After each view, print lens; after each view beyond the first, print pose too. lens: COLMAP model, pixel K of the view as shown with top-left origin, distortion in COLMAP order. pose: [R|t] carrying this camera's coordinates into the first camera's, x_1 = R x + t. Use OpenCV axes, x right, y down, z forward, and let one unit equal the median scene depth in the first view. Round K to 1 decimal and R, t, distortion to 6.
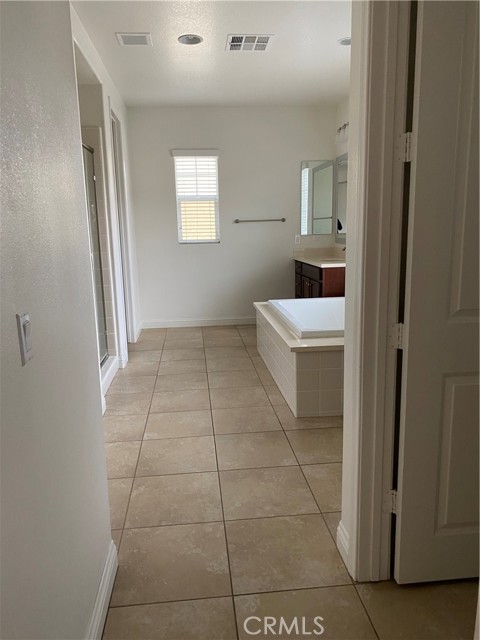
lens RADIAL K [[483.7, 0, 239.7], [0, 483.7, 320.3], [0, 0, 1]] dist [0.047023, -0.032531]
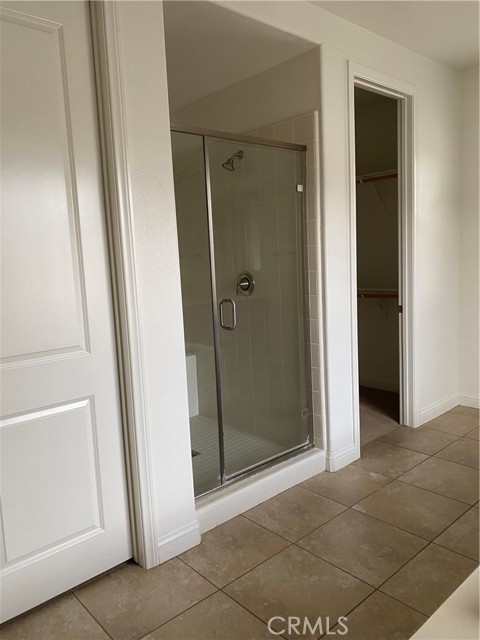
lens RADIAL K [[483.7, 0, 237.1], [0, 483.7, 321.6], [0, 0, 1]] dist [0.047023, -0.032531]
pose [[0.572906, 0.089677, -0.814700, 0.177405], [-0.110861, 0.993340, 0.031382, -0.094819], [0.812089, 0.072340, 0.579032, 0.439400]]
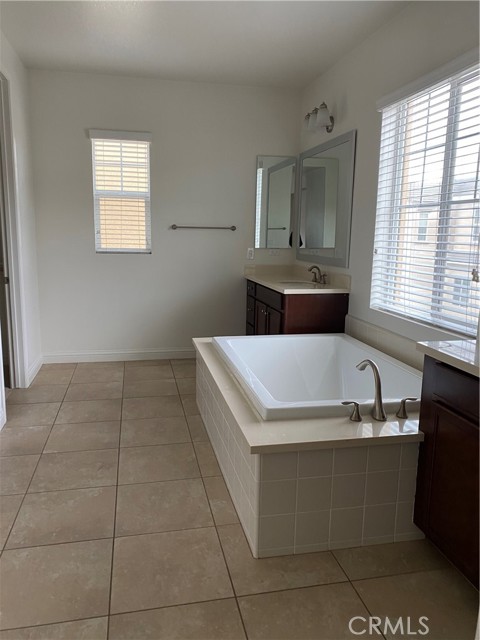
lens RADIAL K [[483.7, 0, 237.9], [0, 483.7, 316.9], [0, 0, 1]] dist [0.047023, -0.032531]
pose [[0.993044, 0.022941, 0.115490, 0.011317], [-0.020520, 0.999545, -0.022108, -0.052488], [-0.115944, 0.019584, 0.993063, 0.253884]]
